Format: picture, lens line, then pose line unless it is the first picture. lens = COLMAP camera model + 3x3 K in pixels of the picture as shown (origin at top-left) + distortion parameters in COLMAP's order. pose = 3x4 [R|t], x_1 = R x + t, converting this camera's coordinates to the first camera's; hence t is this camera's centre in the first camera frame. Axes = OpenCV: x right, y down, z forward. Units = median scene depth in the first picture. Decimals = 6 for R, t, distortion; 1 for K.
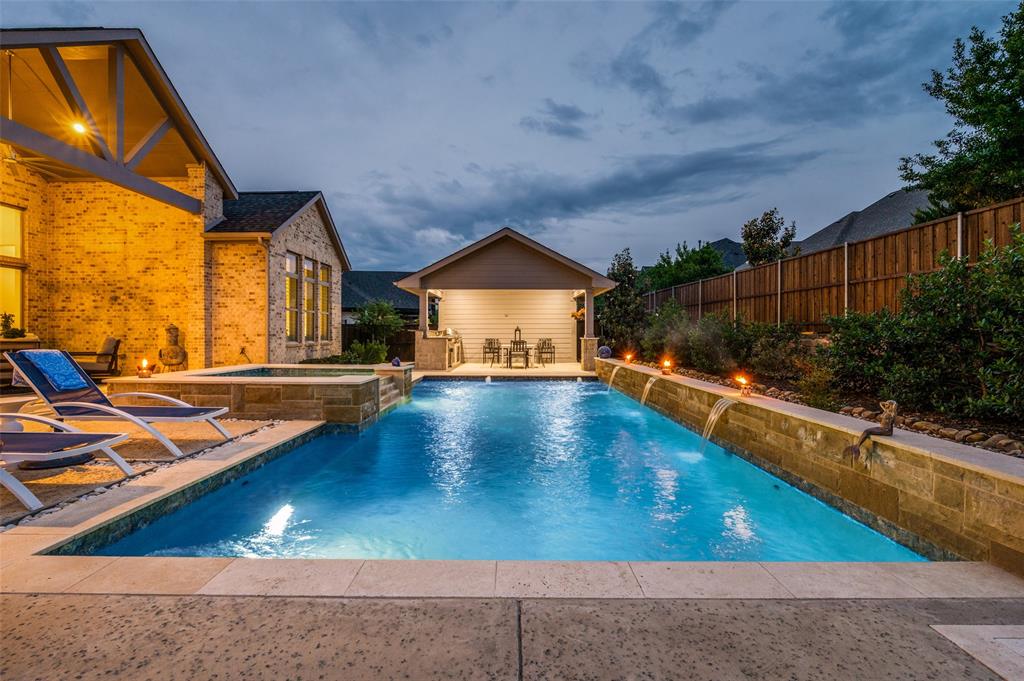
lens RADIAL K [[469.9, 0, 508.9], [0, 469.9, 333.3], [0, 0, 1]] dist [-0.003002, 0.000664]
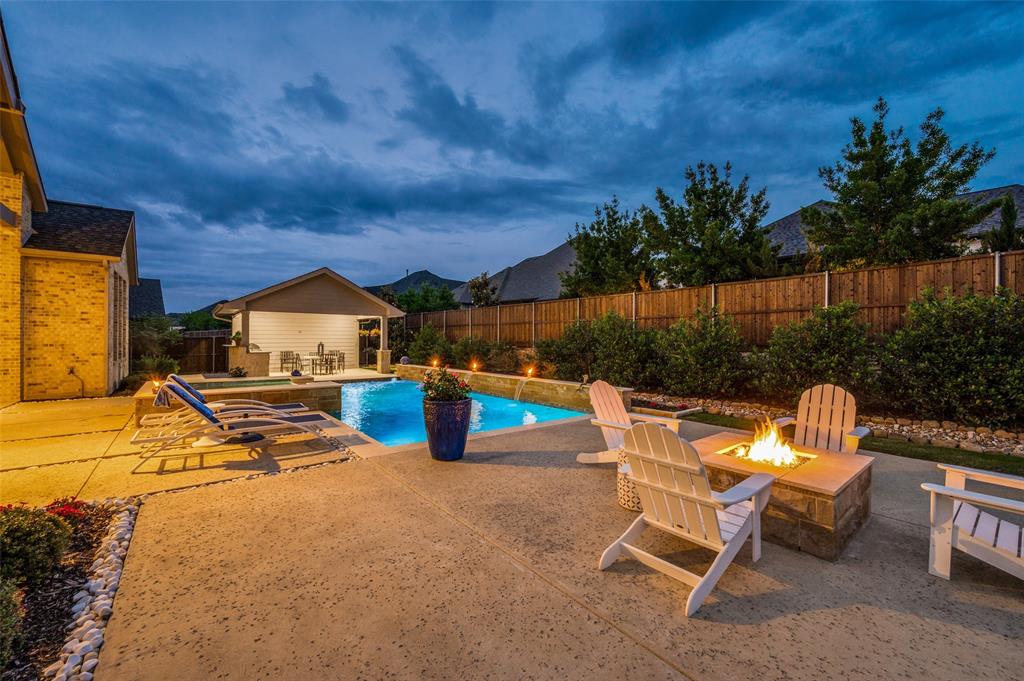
lens RADIAL K [[415.7, 0, 510.7], [0, 415.7, 338.4], [0, 0, 1]] dist [-0.001252, 0.000027]
pose [[0.776360, 0.003443, 0.630280, -0.396353], [-0.001452, 0.999992, -0.003674, -0.028483], [-0.630288, 0.001937, 0.776359, -0.262698]]
